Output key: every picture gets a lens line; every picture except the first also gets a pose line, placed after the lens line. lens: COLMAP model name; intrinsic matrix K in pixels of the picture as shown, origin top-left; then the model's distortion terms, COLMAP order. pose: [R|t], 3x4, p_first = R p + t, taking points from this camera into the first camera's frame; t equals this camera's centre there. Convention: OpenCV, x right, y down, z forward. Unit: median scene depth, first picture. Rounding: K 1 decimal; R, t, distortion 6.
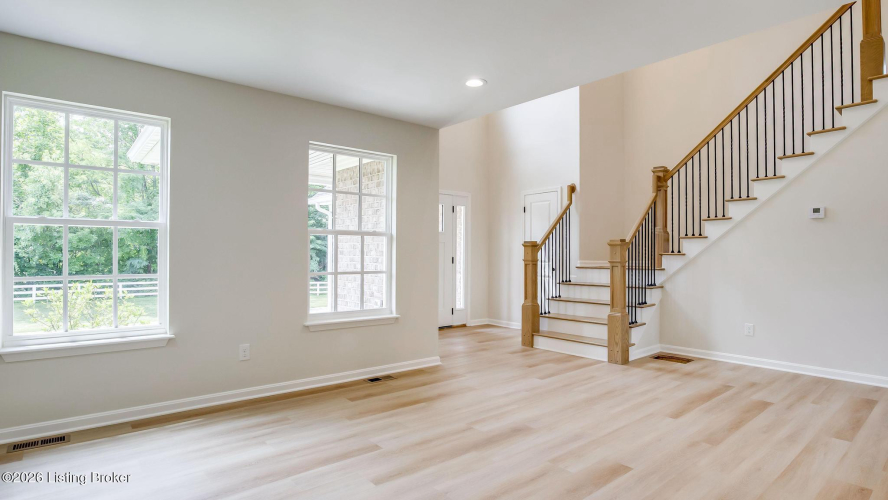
lens RADIAL K [[458.6, 0, 405.5], [0, 458.6, 251.0], [0, 0, 1]] dist [-0.023696, 0.000677]
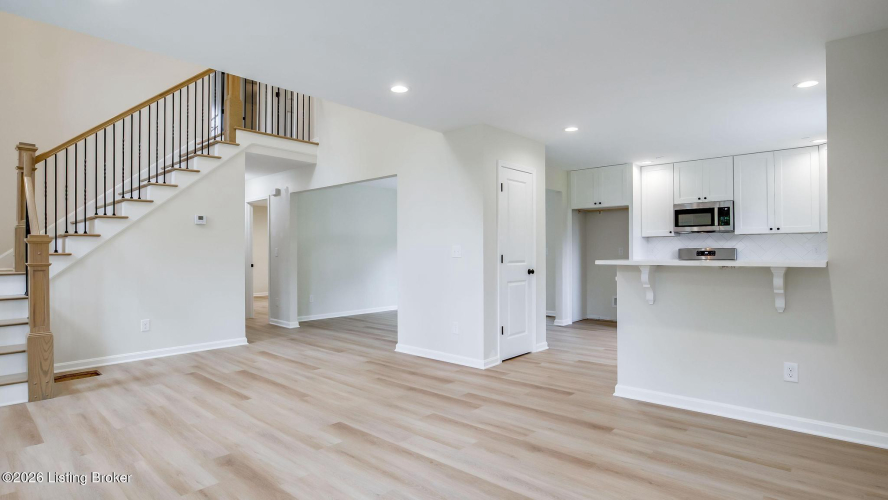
lens RADIAL K [[447.8, 0, 491.7], [0, 447.8, 251.3], [0, 0, 1]] dist [-0.017388, 0.000399]
pose [[-0.227720, -0.003451, 0.973720, -0.423815], [-0.003136, 0.999991, 0.002810, -0.003394], [-0.973722, -0.002414, -0.227729, 0.449814]]
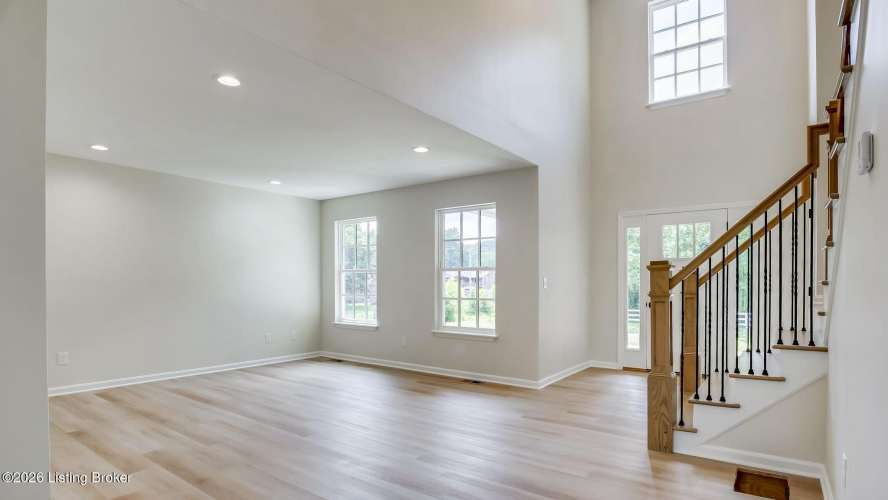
lens RADIAL K [[449.6, 0, 489.0], [0, 449.6, 286.4], [0, 0, 1]] dist [-0.015991, 0.000140]
pose [[0.309862, -0.002269, -0.950779, 1.035884], [0.008595, 0.999963, 0.000415, 0.008075], [0.950743, -0.008300, 0.309870, 0.577673]]
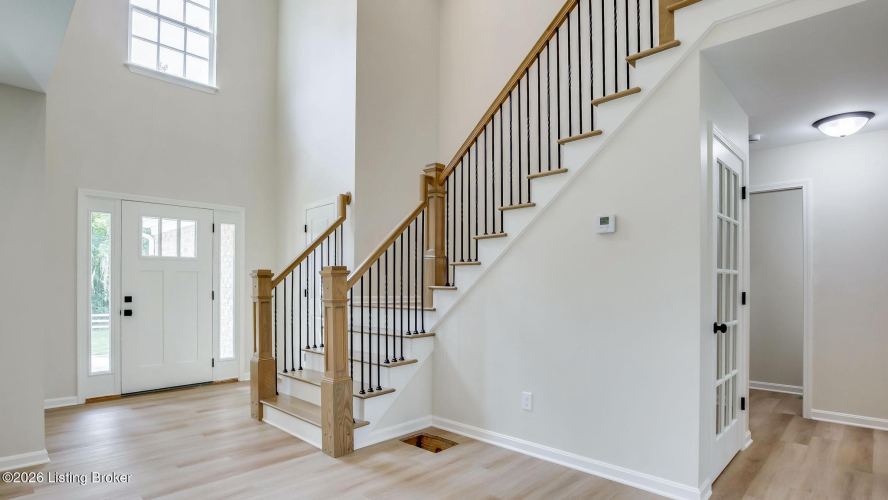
lens RADIAL K [[460.6, 0, 392.6], [0, 460.6, 282.4], [0, 0, 1]] dist [-0.032481, -0.000148]
pose [[0.997344, -0.003829, 0.072740, 0.512566], [0.003418, 0.999977, 0.005777, -0.006484], [-0.072760, -0.005513, 0.997334, 0.337925]]
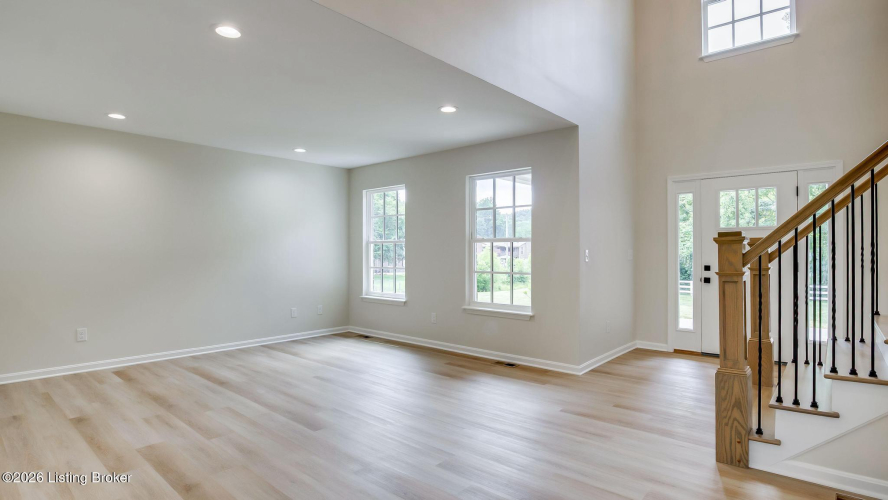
lens RADIAL K [[447.8, 0, 491.7], [0, 447.8, 251.3], [0, 0, 1]] dist [-0.017388, 0.000399]
pose [[0.236158, -0.010746, -0.971655, 0.940711], [0.009141, 0.999919, -0.008837, -0.001601], [0.971672, -0.006795, 0.236238, 0.613740]]
